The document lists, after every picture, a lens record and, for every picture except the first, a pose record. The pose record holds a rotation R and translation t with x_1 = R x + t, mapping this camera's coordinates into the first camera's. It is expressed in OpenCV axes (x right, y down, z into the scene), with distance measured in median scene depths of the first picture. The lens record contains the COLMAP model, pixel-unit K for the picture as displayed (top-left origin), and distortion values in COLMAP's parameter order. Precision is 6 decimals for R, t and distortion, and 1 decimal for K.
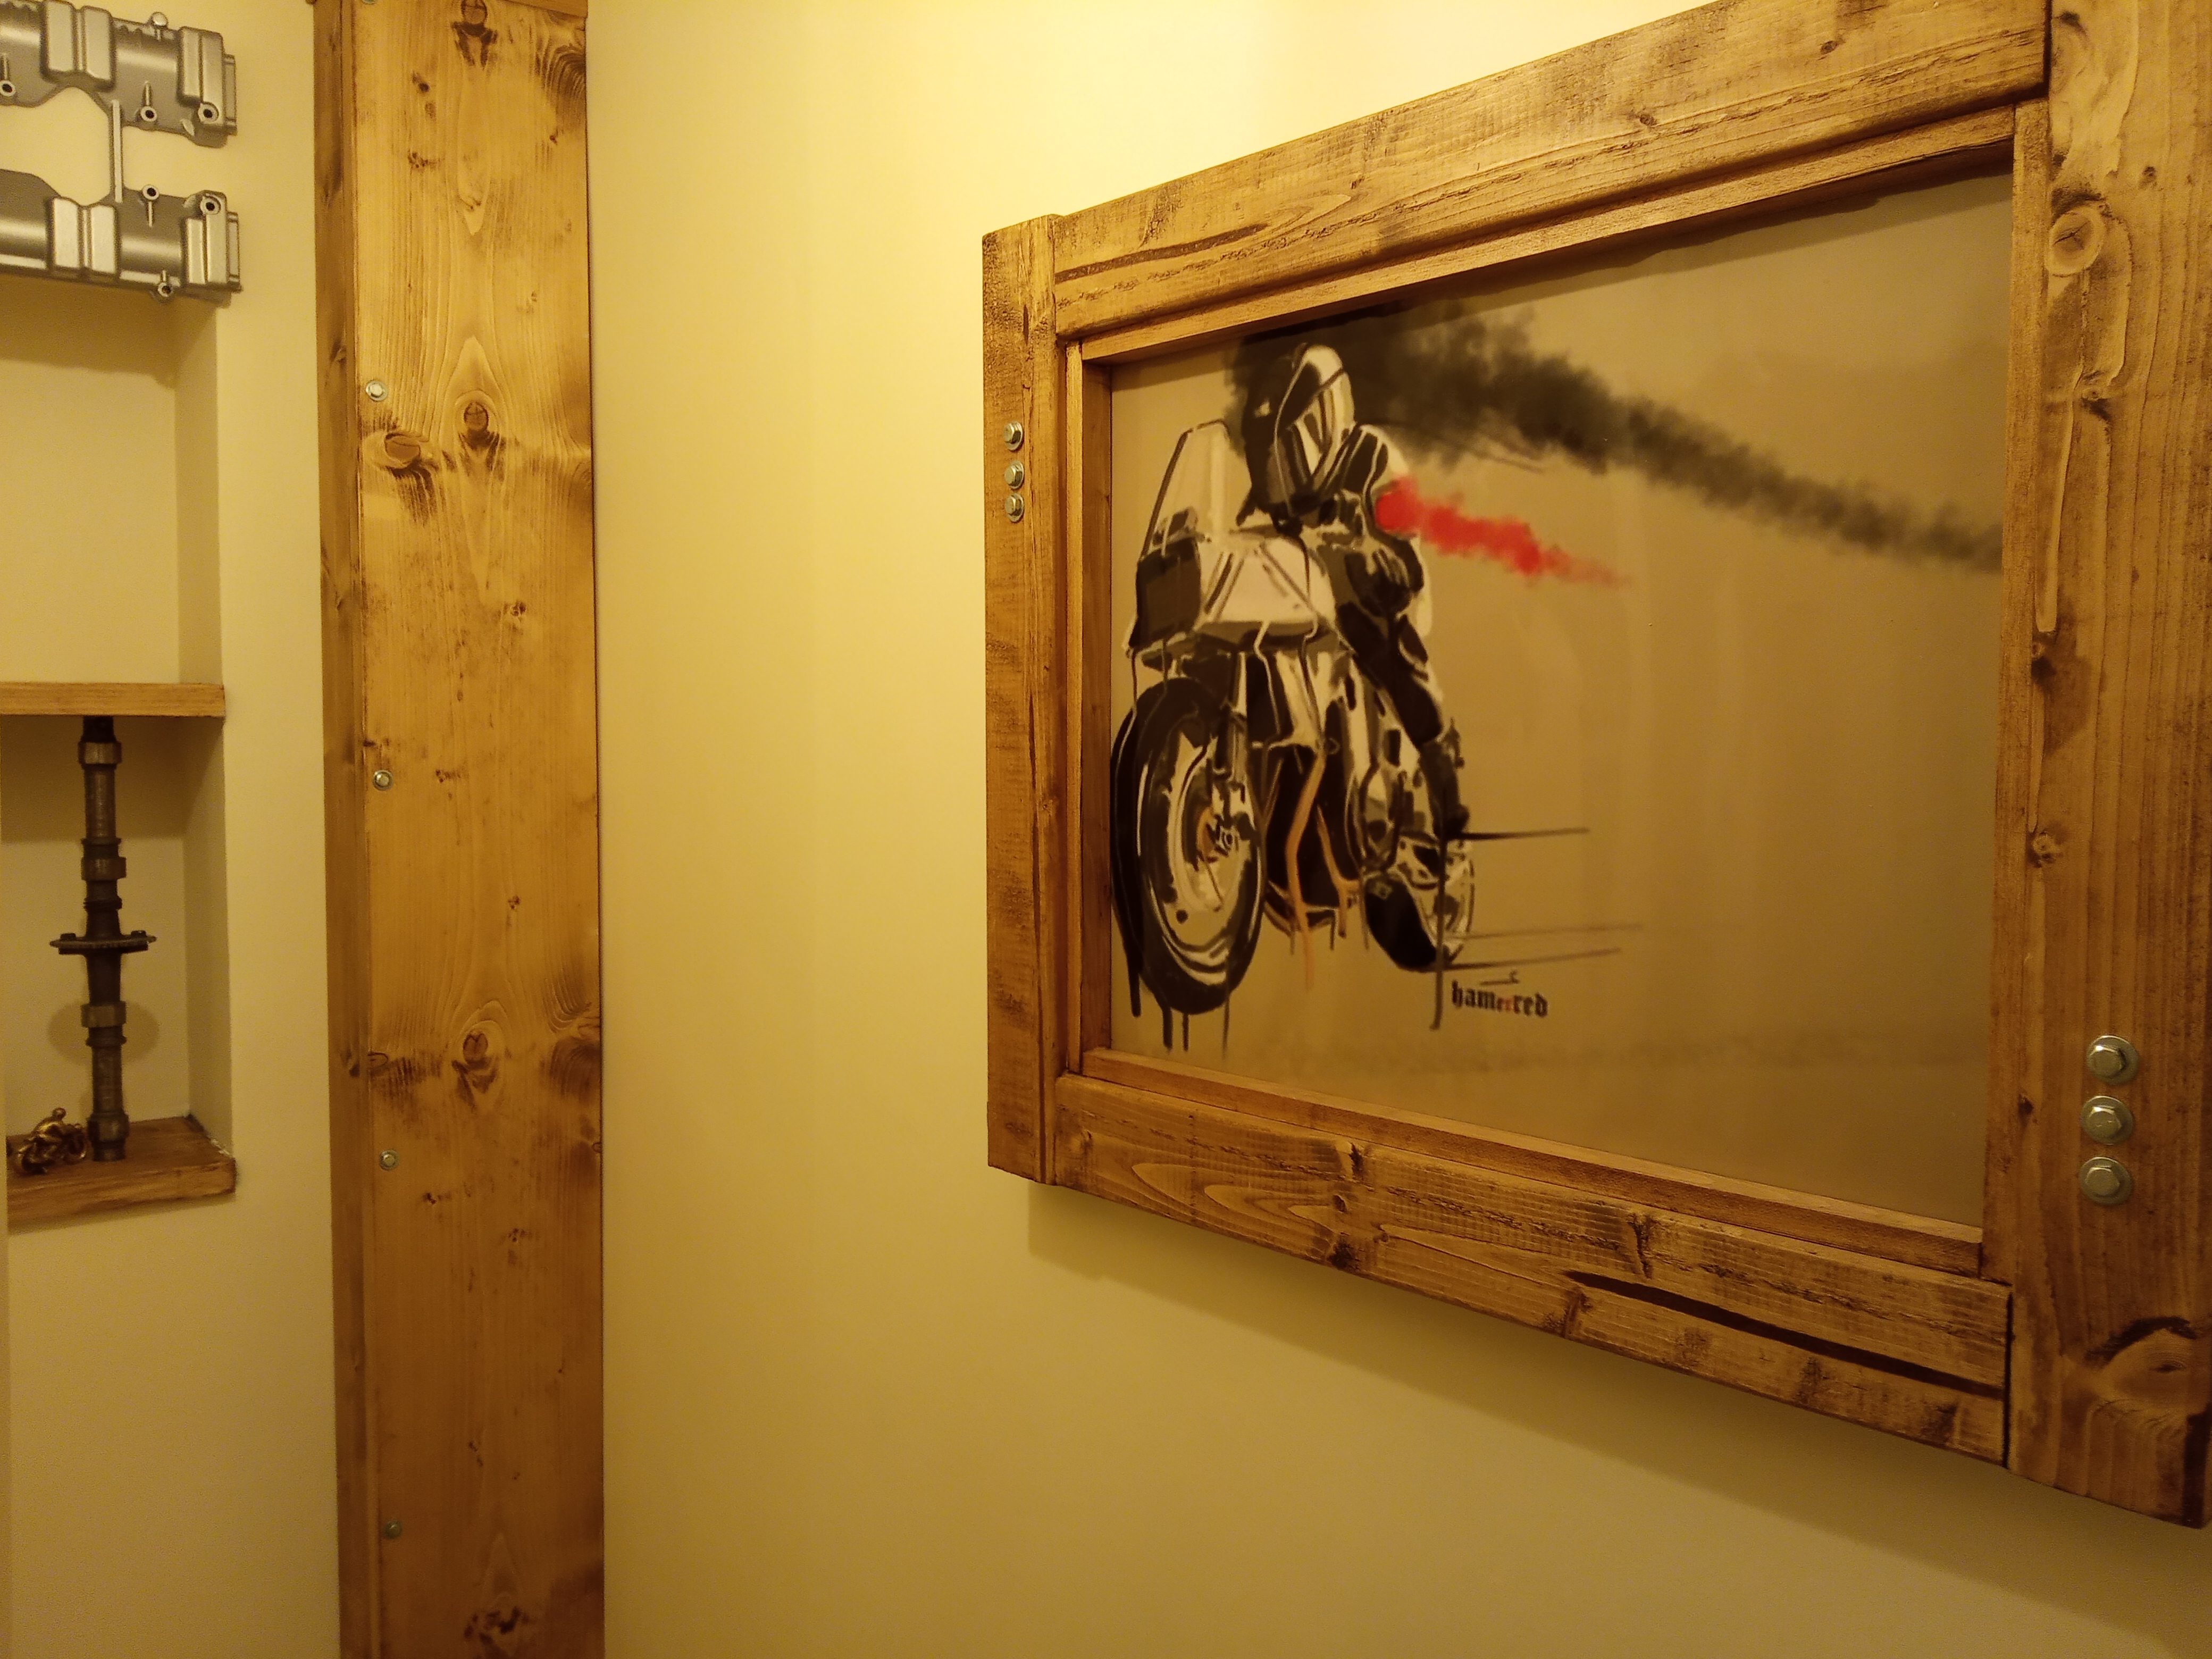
lens RADIAL K [[1757.5, 0, 1110.2], [0, 1757.5, 821.3], [0, 0, 1]] dist [0.065563, -0.096614]
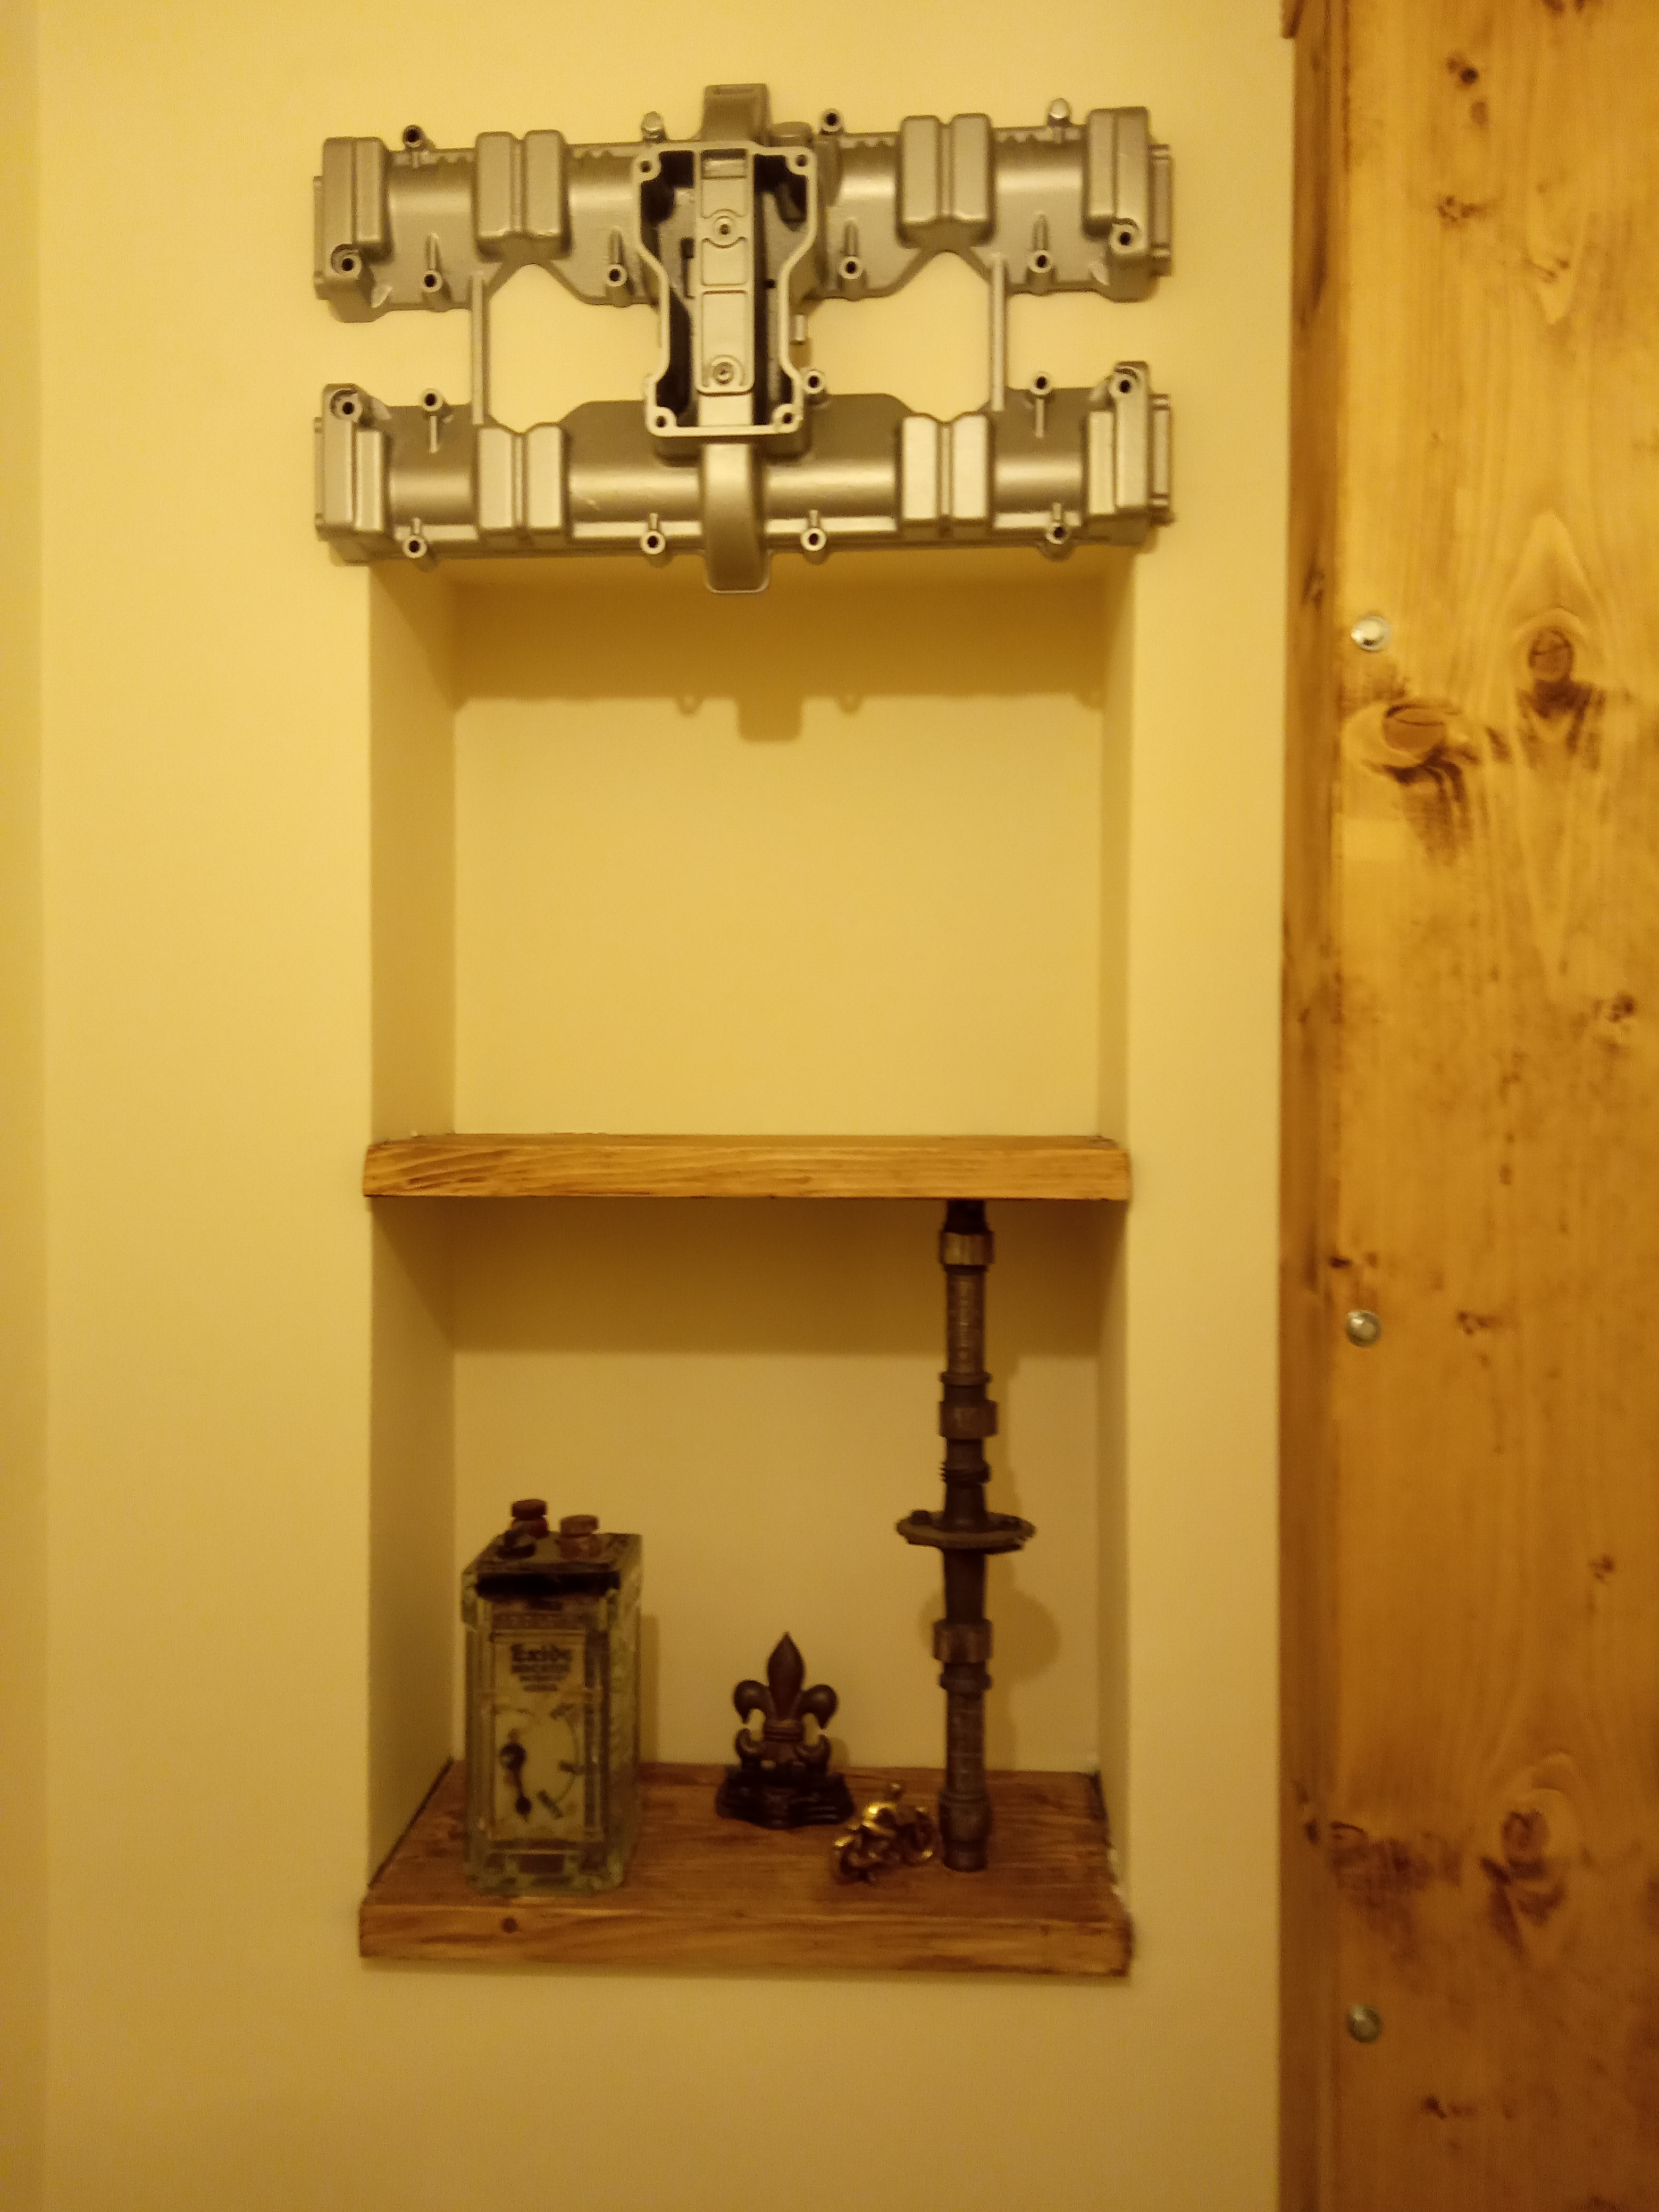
lens RADIAL K [[1757.5, 0, 830.6], [0, 1757.5, 1114.4], [0, 0, 1]] dist [0.065563, -0.096614]
pose [[0.755627, 0.002625, -0.654997, -0.172243], [-0.033661, 0.998826, -0.034829, -0.064501], [0.654137, 0.048365, 0.754828, 0.464355]]
